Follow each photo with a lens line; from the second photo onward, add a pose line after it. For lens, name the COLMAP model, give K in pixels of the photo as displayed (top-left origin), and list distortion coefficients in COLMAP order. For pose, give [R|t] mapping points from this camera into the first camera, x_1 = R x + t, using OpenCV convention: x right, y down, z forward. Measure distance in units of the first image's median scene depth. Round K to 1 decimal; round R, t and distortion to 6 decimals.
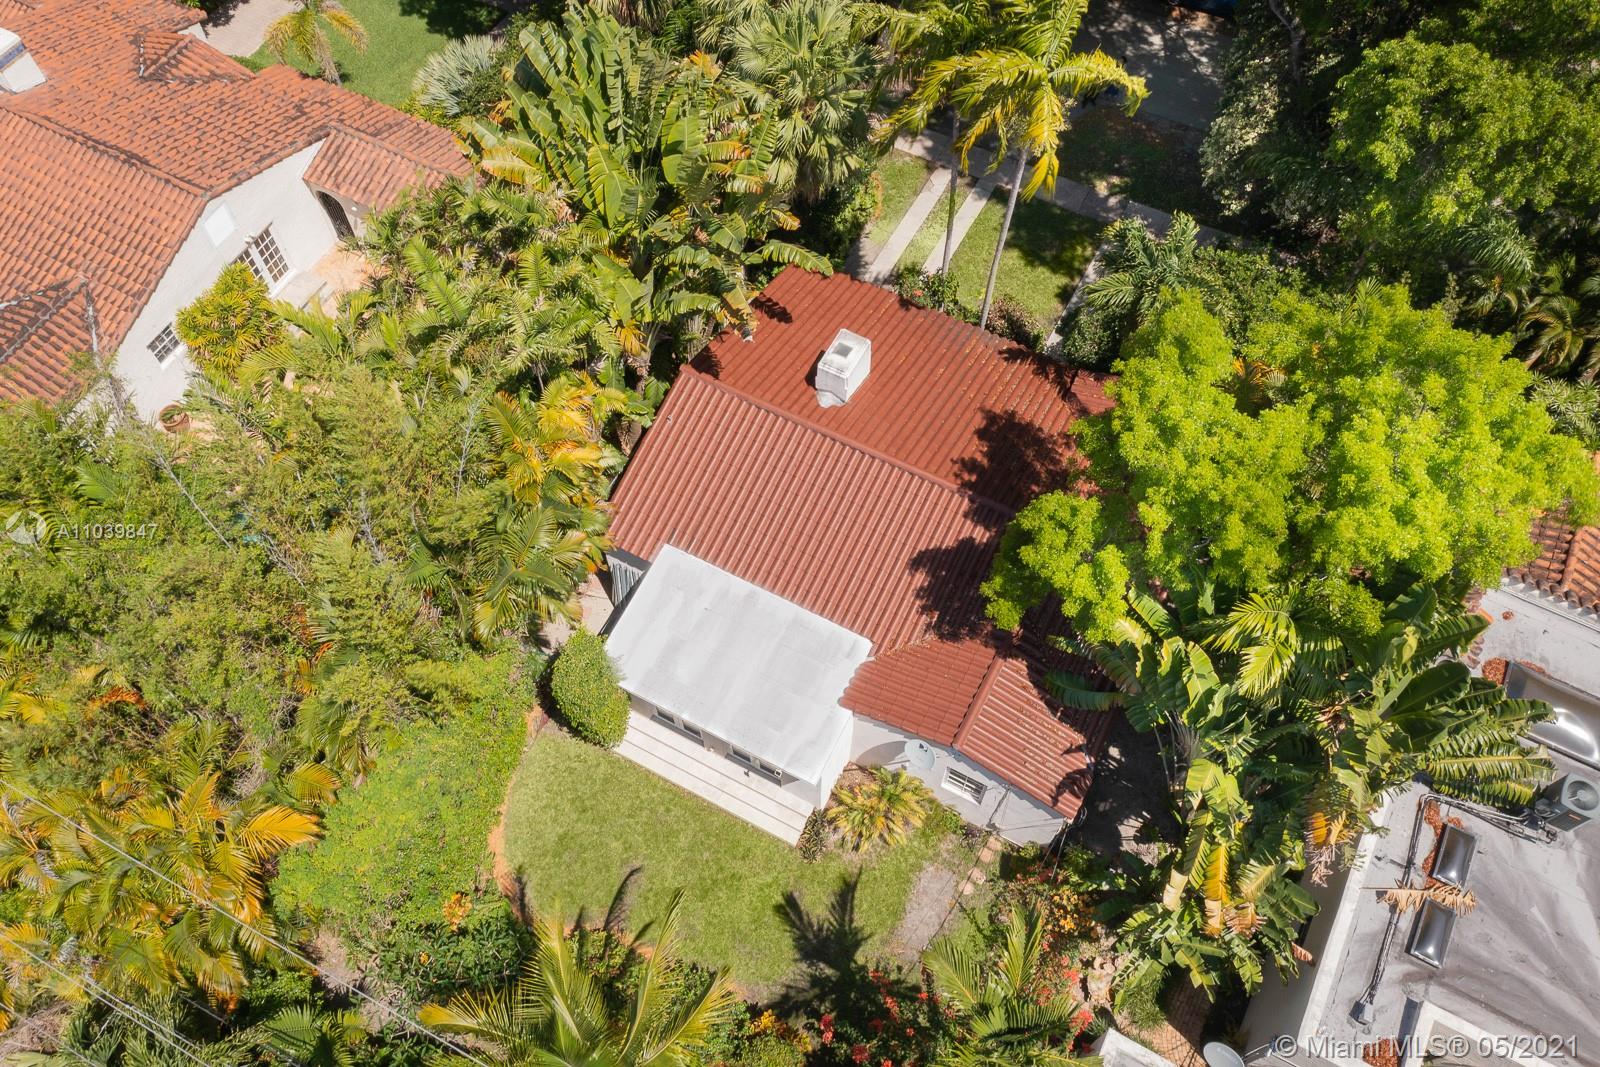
lens RADIAL K [[1294.1, 0, 800.2], [0, 1294.1, 533.9], [0, 0, 1]] dist [0.008854, 0.004114]
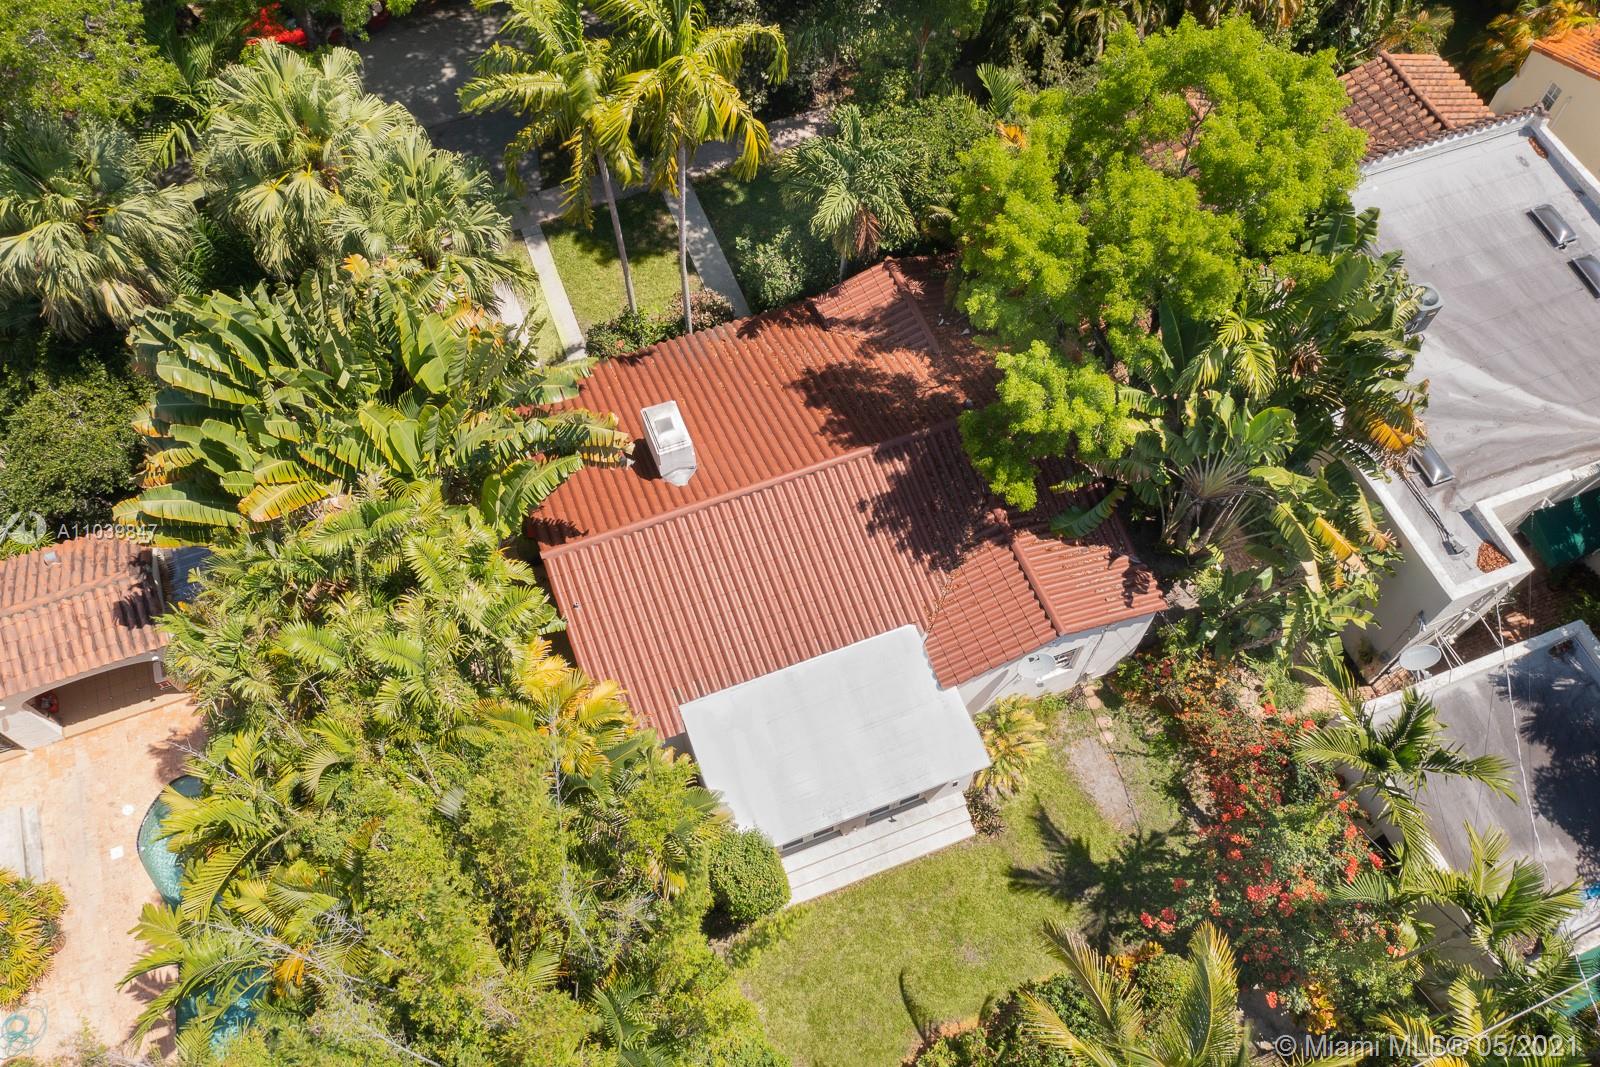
lens RADIAL K [[1282.3, 0, 800.5], [0, 1282.3, 557.8], [0, 0, 1]] dist [-0.004112, -0.000265]
pose [[0.651722, -0.664401, 0.365827, -0.314979], [0.654992, 0.736215, 0.170214, -0.170488], [-0.382418, 0.128682, 0.914985, 0.135385]]
